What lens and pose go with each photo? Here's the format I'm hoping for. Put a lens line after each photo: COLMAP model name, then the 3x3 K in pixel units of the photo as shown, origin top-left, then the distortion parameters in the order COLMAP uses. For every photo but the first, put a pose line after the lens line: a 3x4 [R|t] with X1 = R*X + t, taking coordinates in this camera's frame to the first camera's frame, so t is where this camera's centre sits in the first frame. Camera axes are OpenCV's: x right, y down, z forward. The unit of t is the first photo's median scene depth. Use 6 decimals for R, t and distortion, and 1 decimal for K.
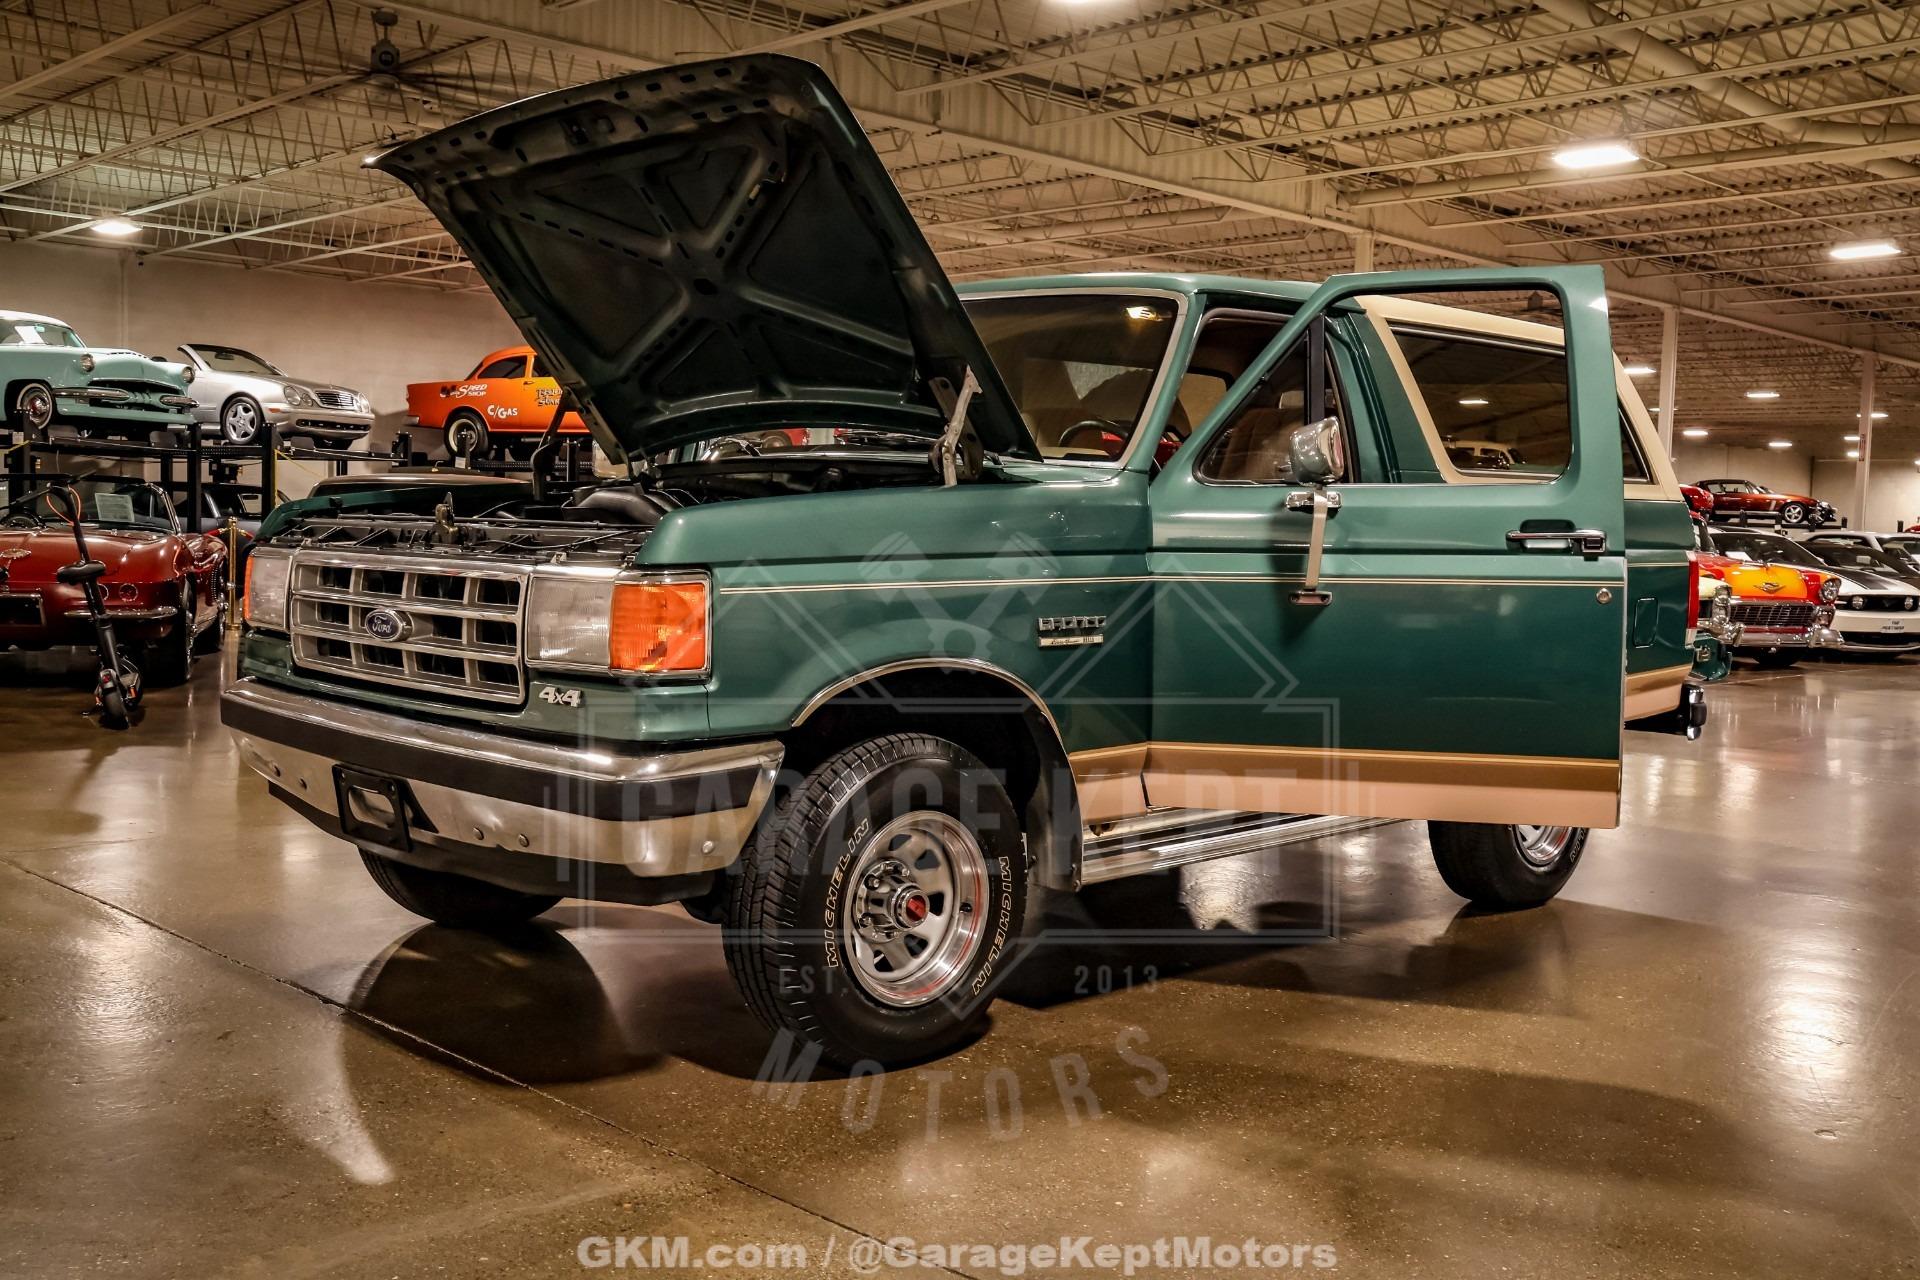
lens RADIAL K [[1875.6, 0, 960.0], [0, 1875.6, 640.0], [0, 0, 1]] dist [-0.127137, 0.225742]
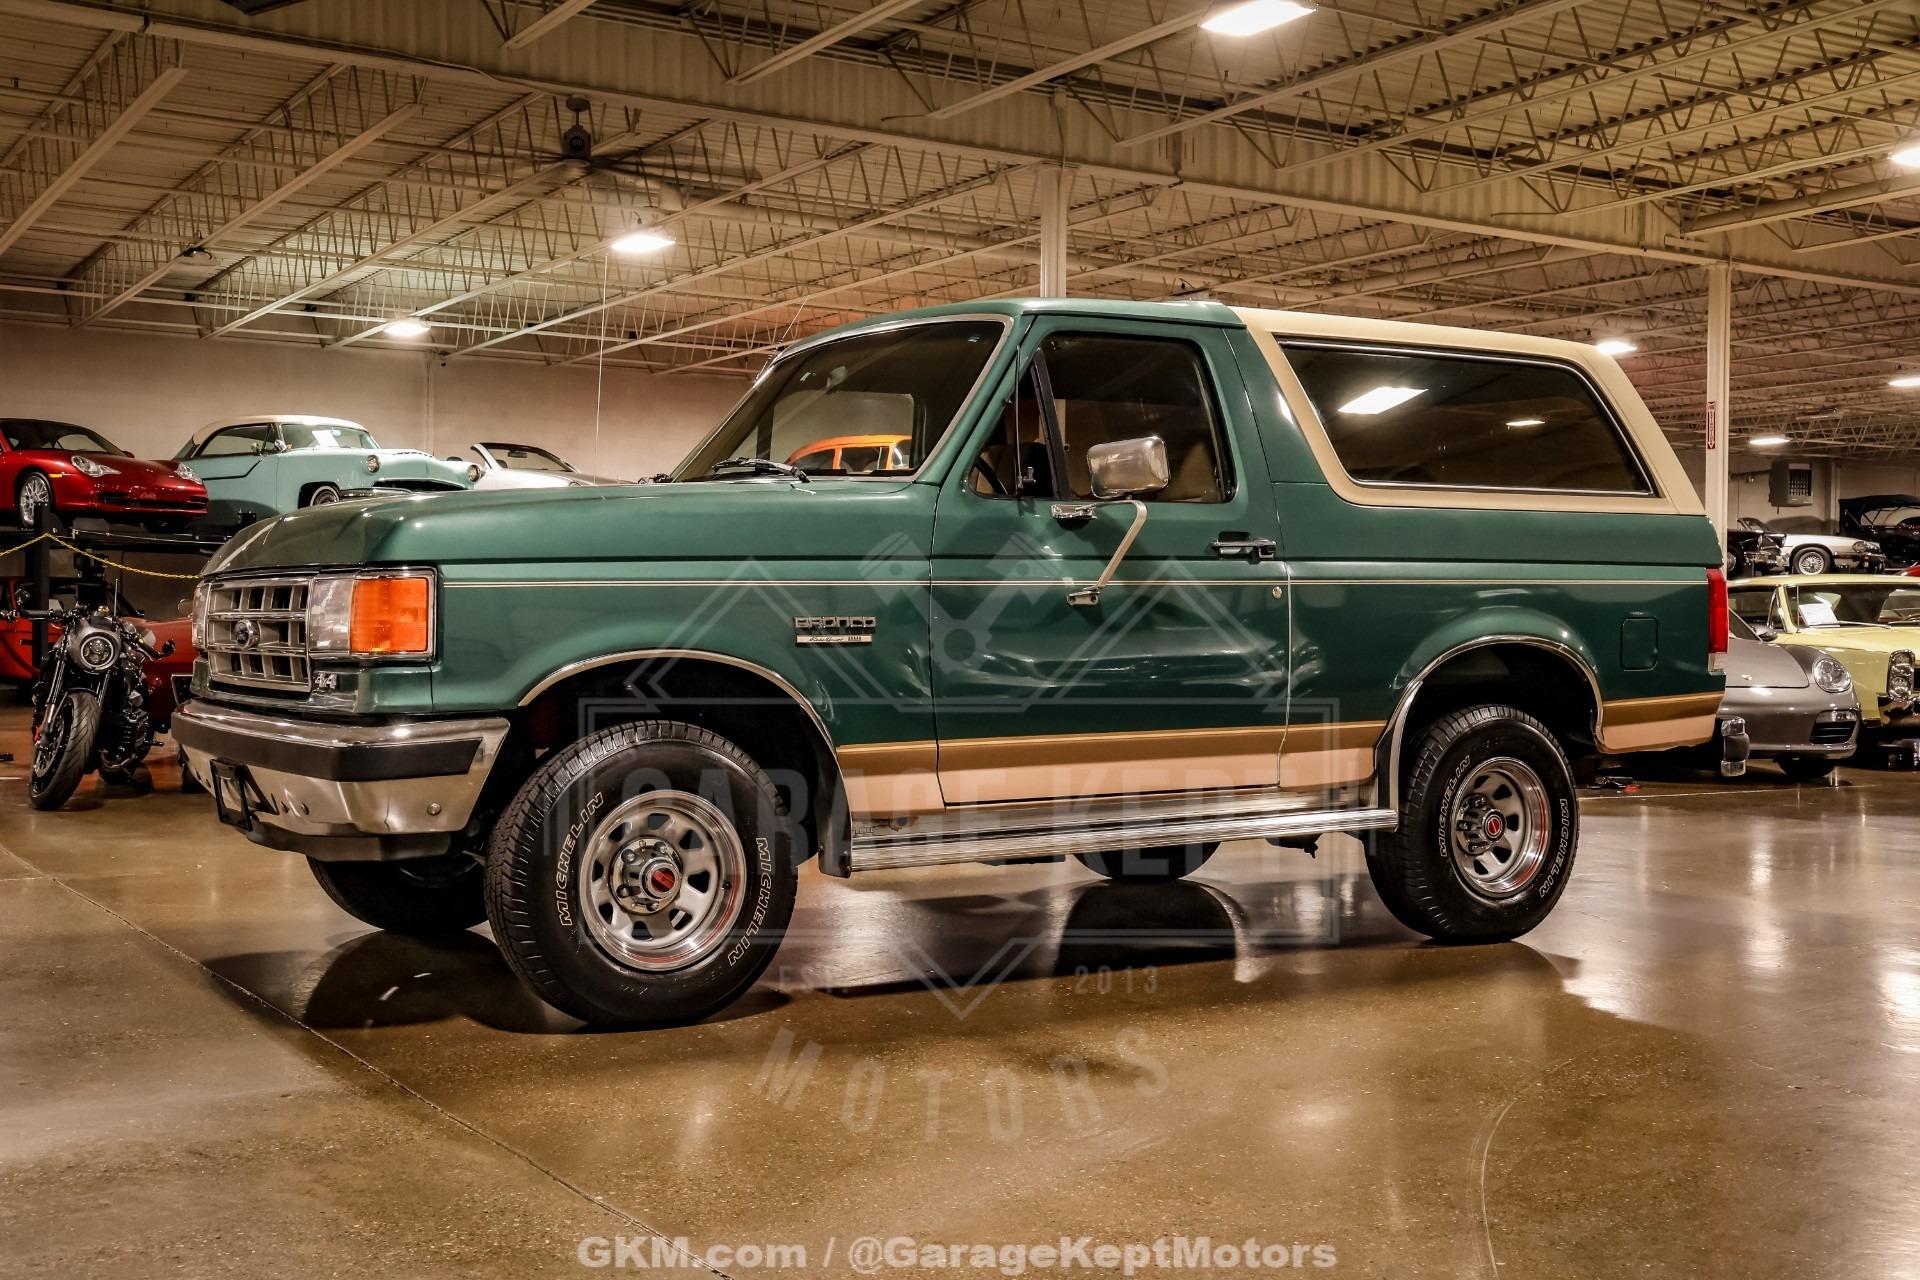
lens RADIAL K [[2121.4, 0, 960.0], [0, 2121.4, 640.0], [0, 0, 1]] dist [-0.083694, 0.396901]
pose [[0.974493, -0.019088, -0.223606, 0.099161], [0.005429, 0.998090, -0.061541, 0.018774], [0.224354, 0.058757, 0.972735, -0.040315]]
